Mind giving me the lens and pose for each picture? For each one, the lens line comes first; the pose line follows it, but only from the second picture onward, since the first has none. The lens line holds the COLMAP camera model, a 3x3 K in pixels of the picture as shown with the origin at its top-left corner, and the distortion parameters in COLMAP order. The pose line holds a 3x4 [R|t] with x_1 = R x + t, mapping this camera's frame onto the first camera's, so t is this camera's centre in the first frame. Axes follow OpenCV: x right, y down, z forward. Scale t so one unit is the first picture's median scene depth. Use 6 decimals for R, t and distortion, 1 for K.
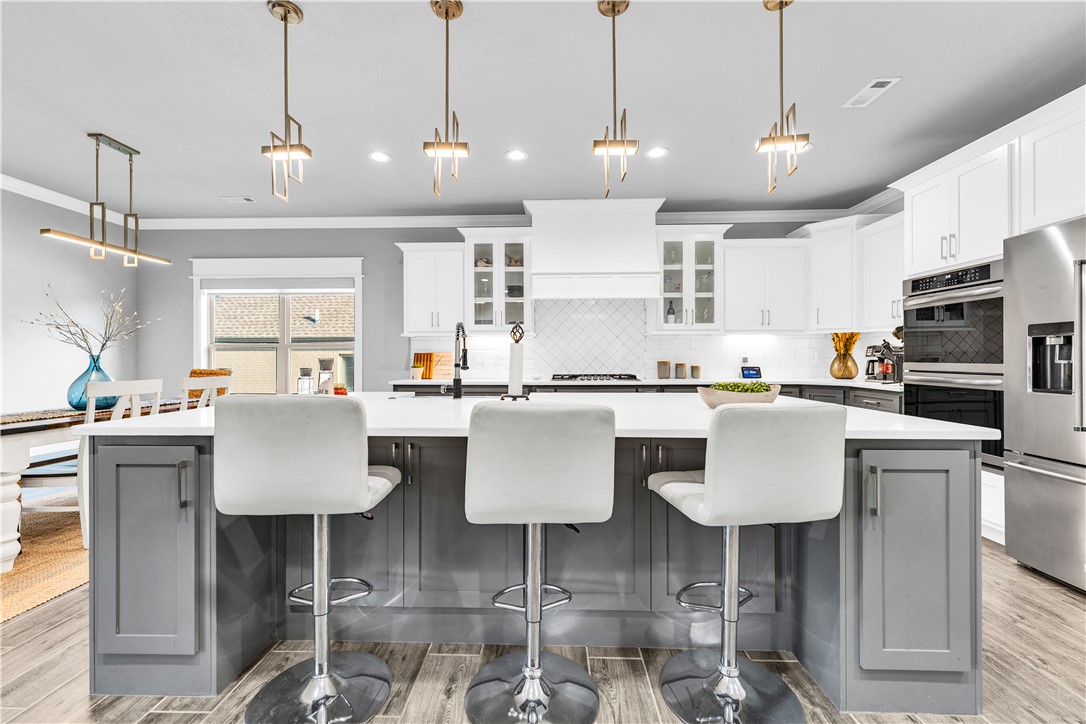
lens RADIAL K [[439.8, 0, 538.2], [0, 439.8, 369.0], [0, 0, 1]] dist [-0.001836, 0.001161]
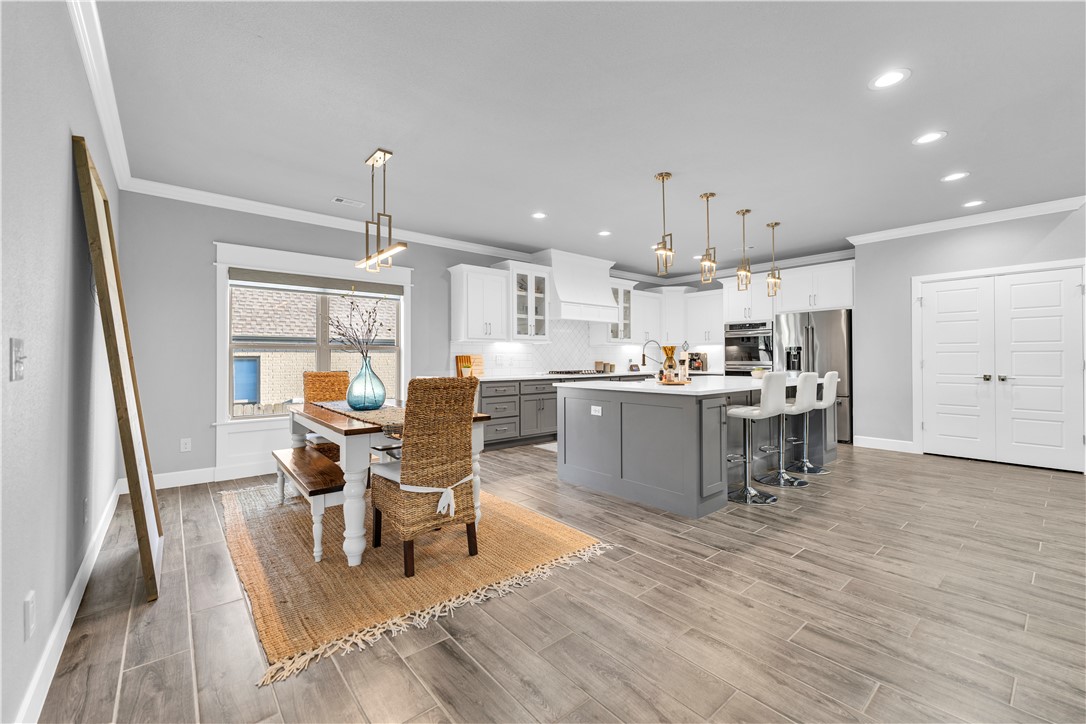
lens RADIAL K [[439.8, 0, 539.0], [0, 439.8, 360.5], [0, 0, 1]] dist [-0.001836, 0.001161]
pose [[0.752495, -0.003313, 0.658589, -0.970764], [0.019022, 0.999679, -0.016706, 0.000647], [-0.658323, 0.025099, 0.752317, -0.033296]]
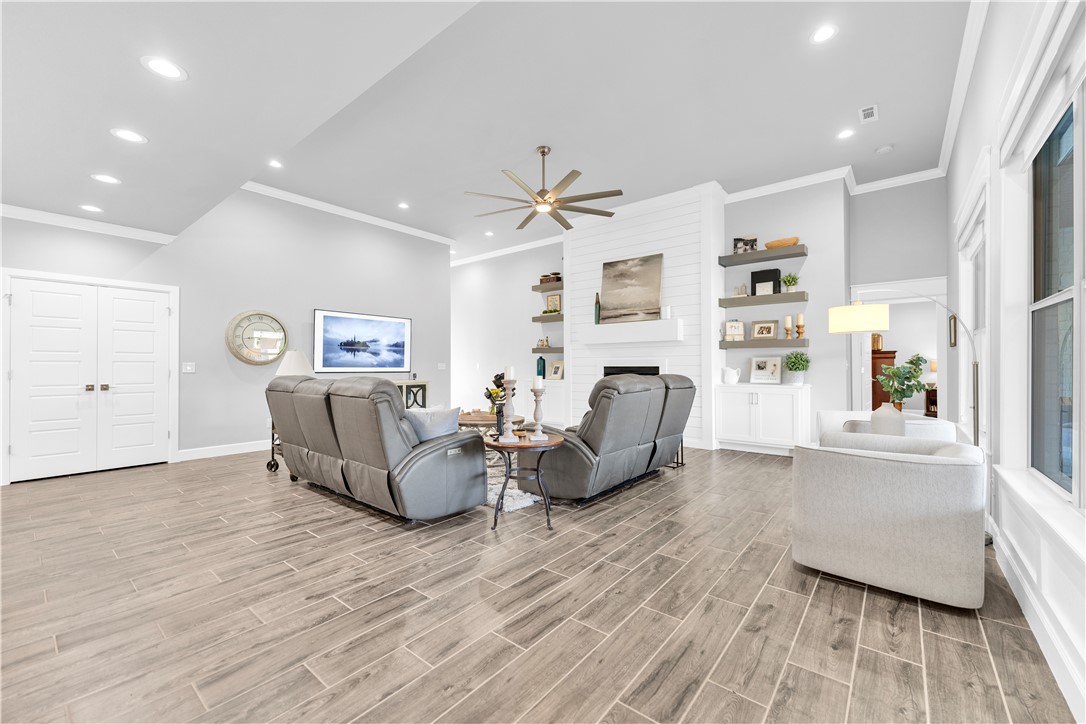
lens RADIAL K [[439.8, 0, 538.7], [0, 439.8, 357.6], [0, 0, 1]] dist [-0.001836, 0.001161]
pose [[-0.789131, 0.016817, 0.613994, -0.936134], [0.018130, 0.999827, -0.004083, -0.002251], [-0.613957, 0.007910, -0.789300, 0.223360]]
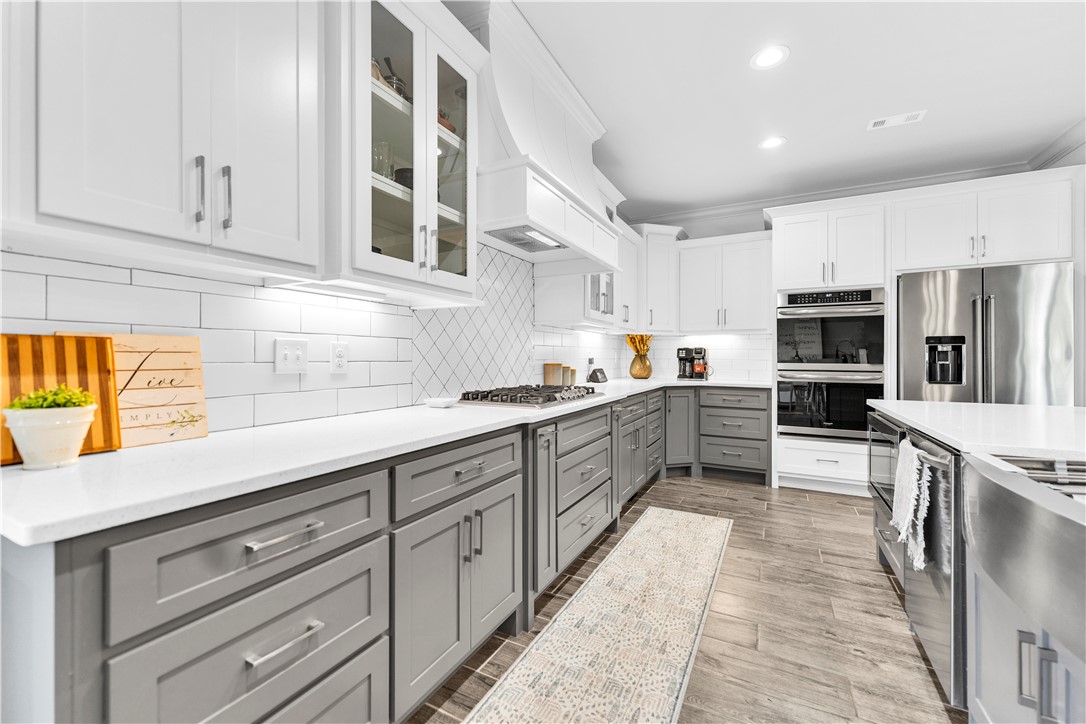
lens RADIAL K [[439.8, 0, 537.2], [0, 439.8, 356.9], [0, 0, 1]] dist [-0.001836, 0.001161]
pose [[0.454197, 0.003860, 0.890893, -0.372100], [0.018857, 0.999725, -0.013945, -0.019779], [-0.890701, 0.023134, 0.454000, 0.760374]]
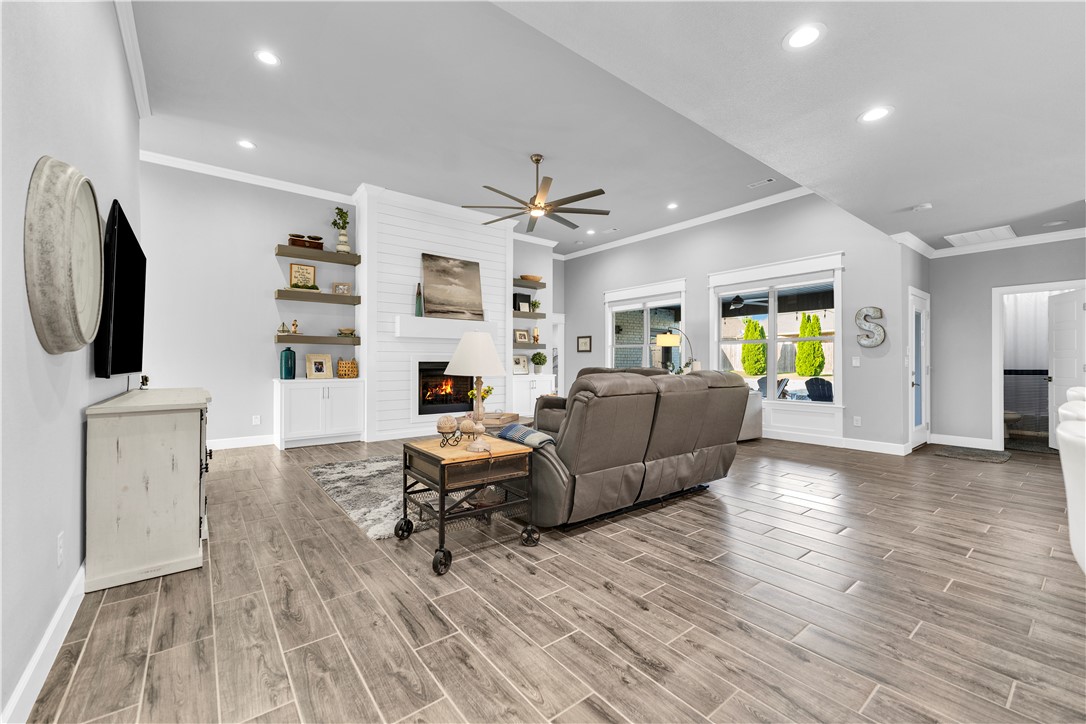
lens RADIAL K [[439.8, 0, 542.8], [0, 439.8, 365.7], [0, 0, 1]] dist [-0.001836, 0.001161]
pose [[-0.770810, 0.006698, -0.637030, 0.458325], [-0.015527, 0.999450, 0.029296, -0.009347], [0.636876, 0.032473, -0.770282, 0.260254]]
